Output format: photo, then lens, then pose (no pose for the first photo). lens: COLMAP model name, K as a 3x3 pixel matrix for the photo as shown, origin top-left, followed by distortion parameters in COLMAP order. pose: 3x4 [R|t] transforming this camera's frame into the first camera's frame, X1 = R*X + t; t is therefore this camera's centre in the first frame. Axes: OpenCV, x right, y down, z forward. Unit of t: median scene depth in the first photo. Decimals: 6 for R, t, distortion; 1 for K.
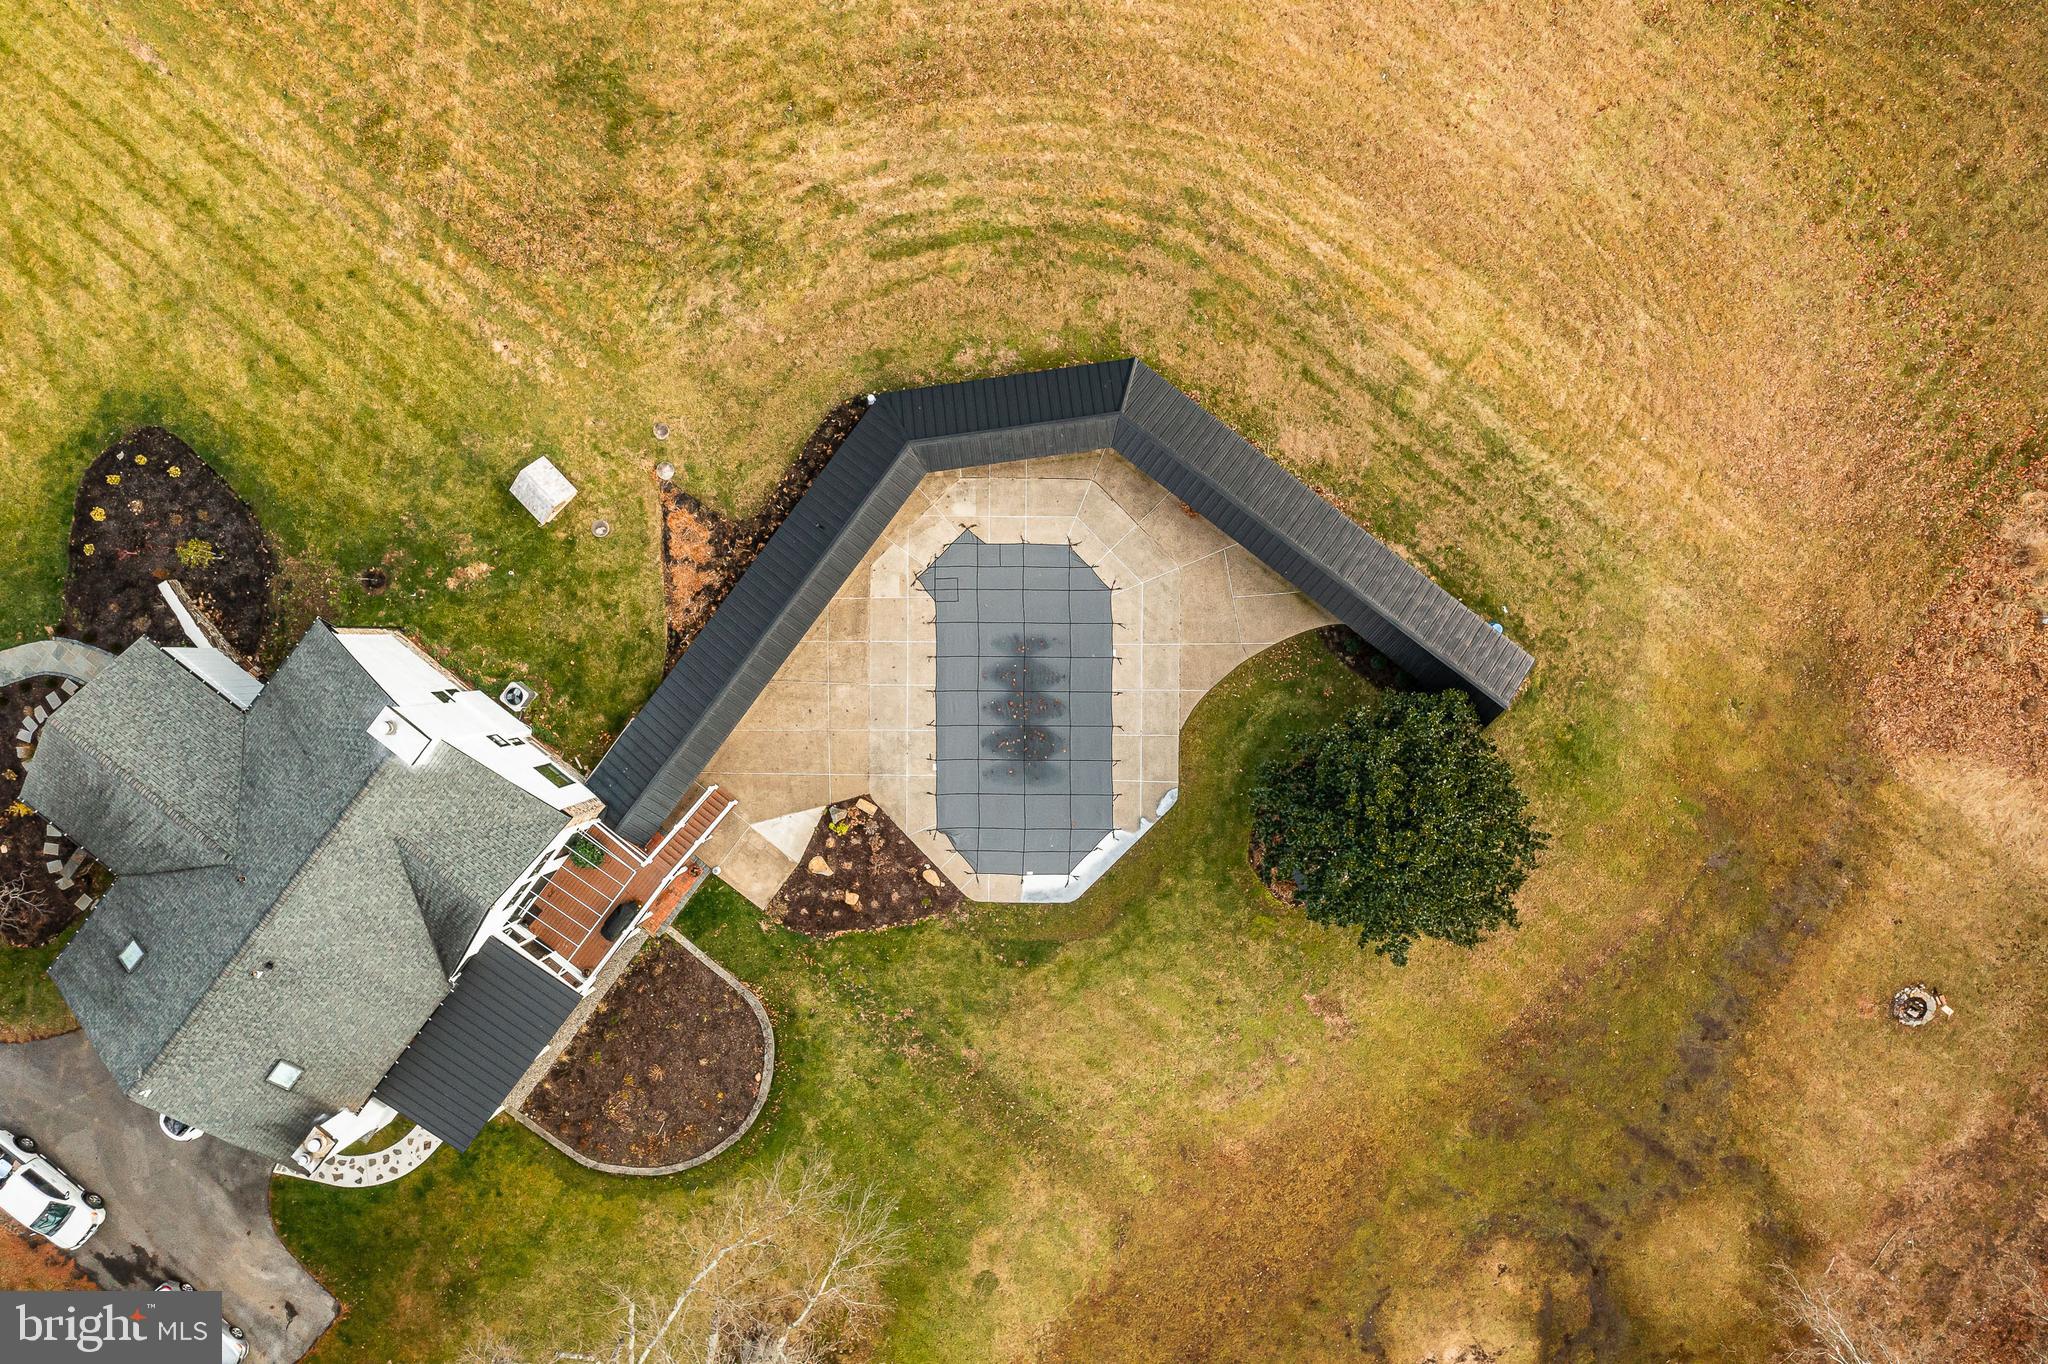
lens RADIAL K [[1636.2, 0, 1020.5], [0, 1636.2, 673.1], [0, 0, 1]] dist [-0.027666, 0.105766]
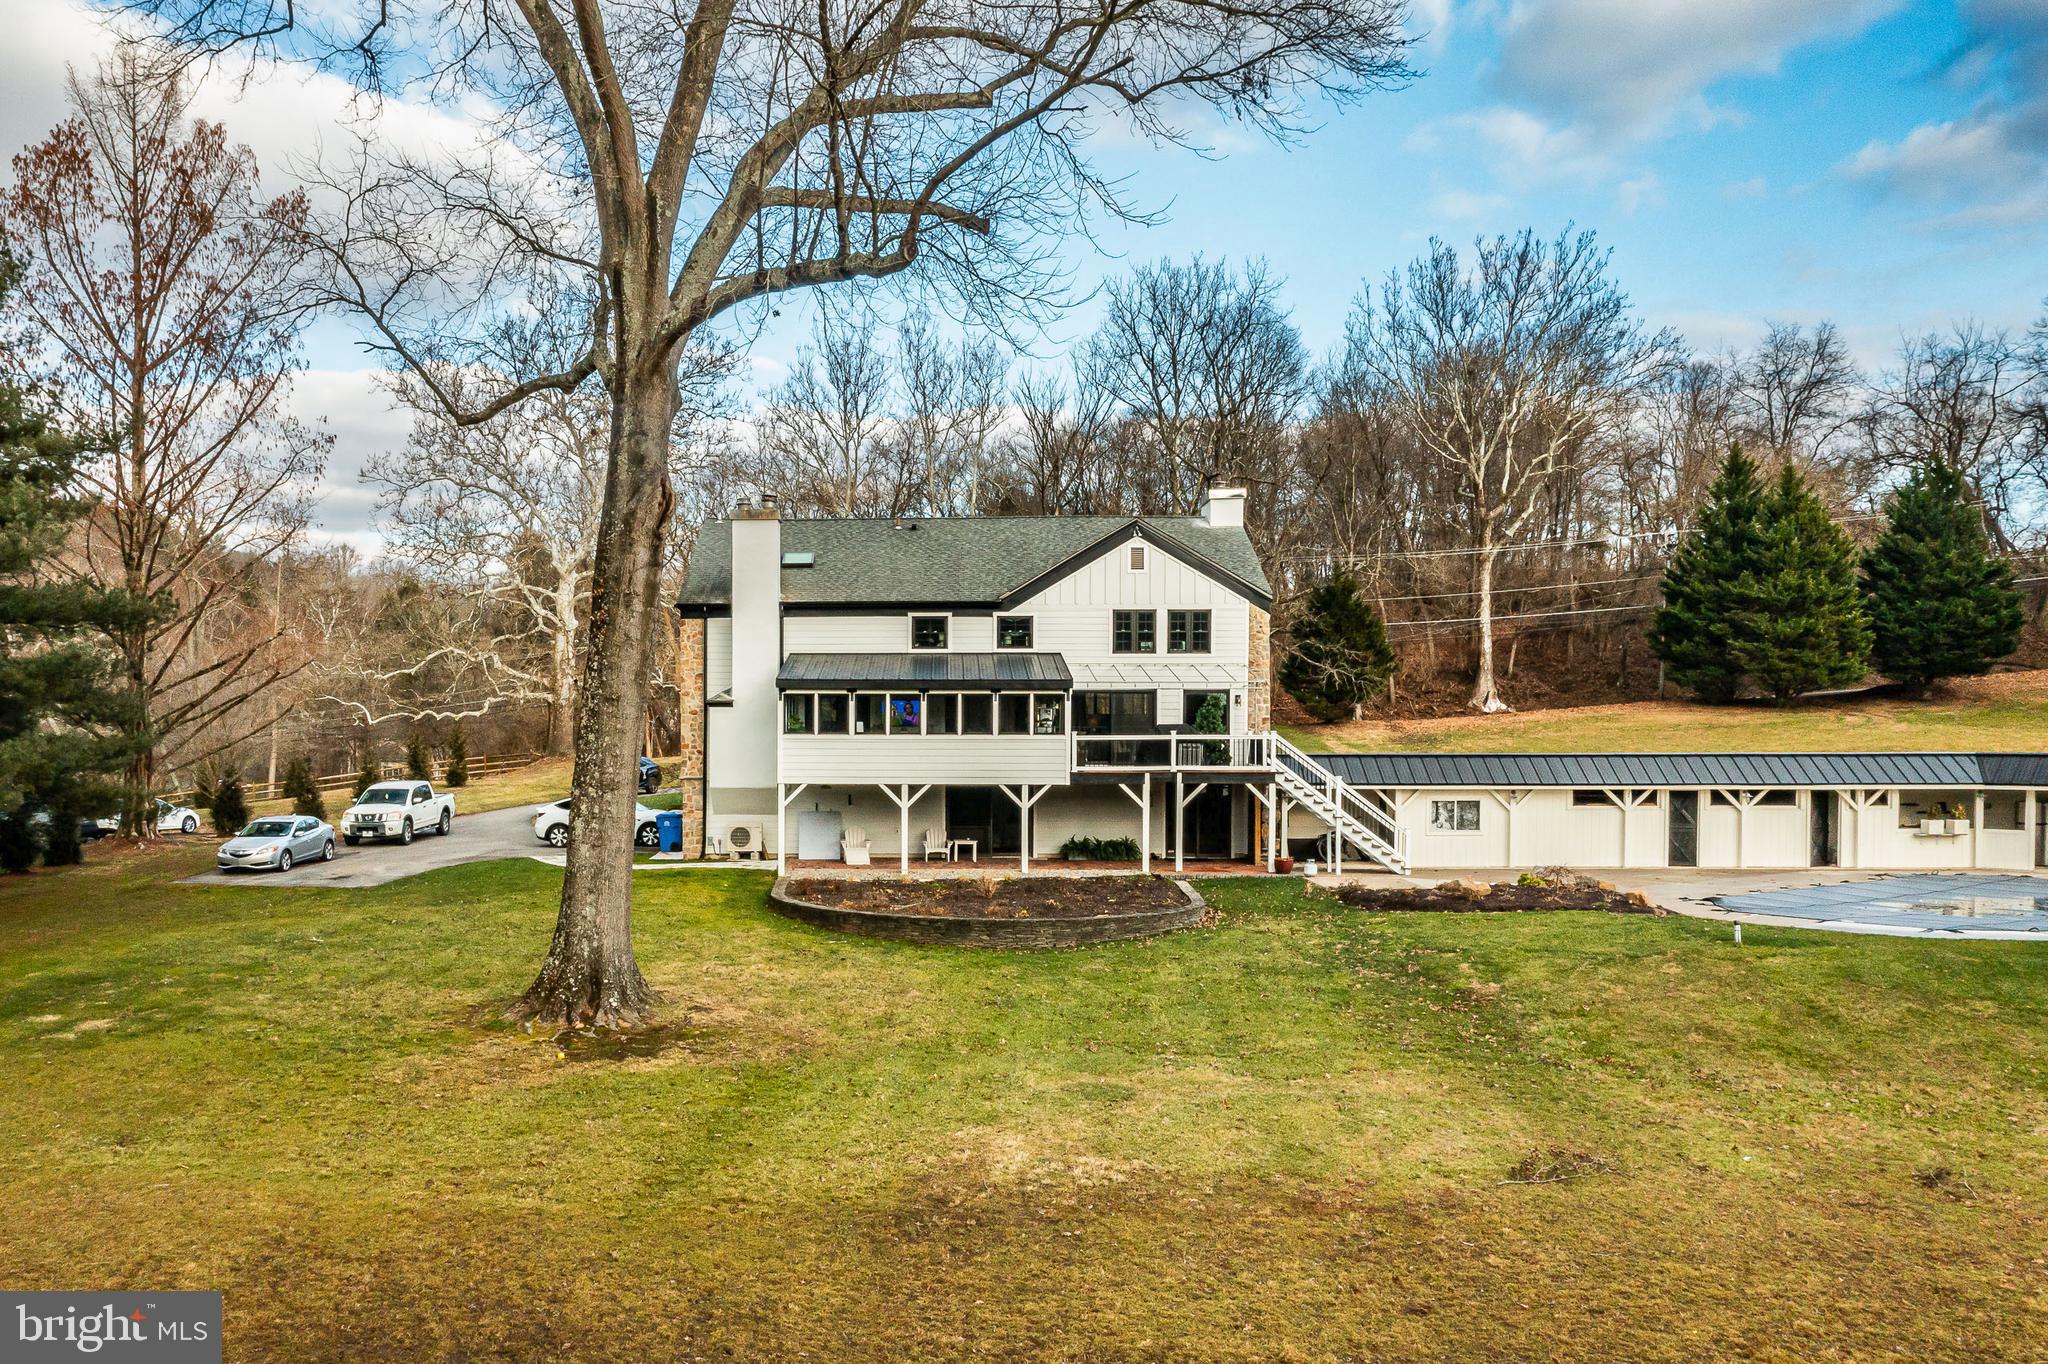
lens RADIAL K [[1686.2, 0, 872.2], [0, 1686.2, 791.5], [0, 0, 1]] dist [0.007700, 0.012626]
pose [[0.578474, 0.062977, -0.813266, 0.229898], [-0.815085, 0.005912, -0.579311, 0.620884], [-0.031675, 0.997997, 0.054752, 0.945862]]
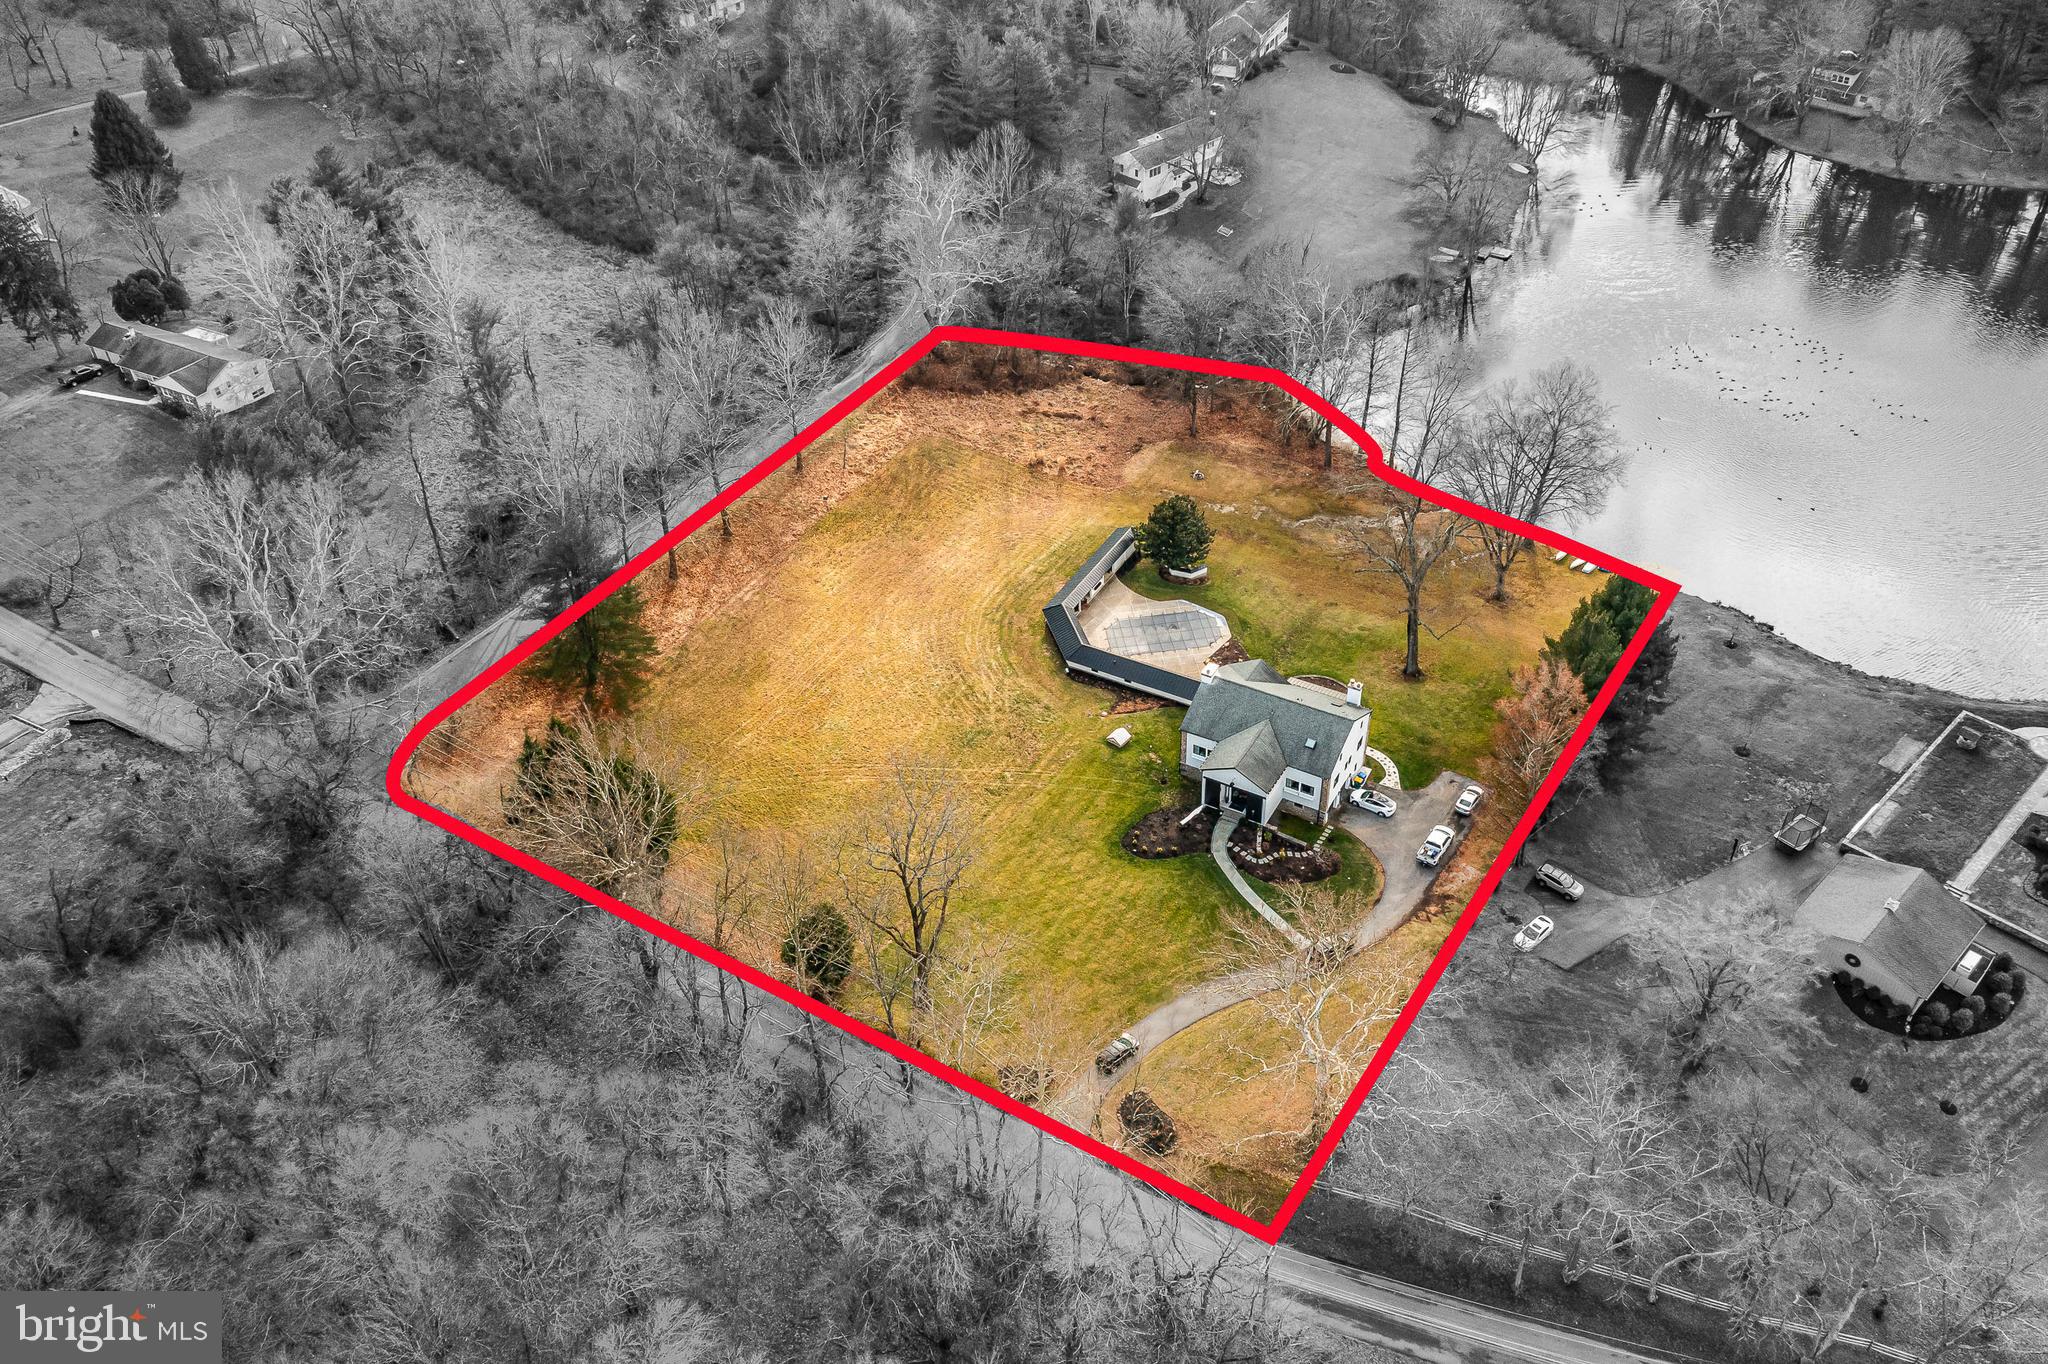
lens RADIAL K [[1612.7, 0, 1018.7], [0, 1612.7, 674.8], [0, 0, 1]] dist [-0.003998, 0.027260]
pose [[-0.127259, -0.589421, 0.797740, -2.318587], [0.990387, -0.119475, 0.069716, -0.445191], [0.054218, 0.798943, 0.598958, -0.687790]]
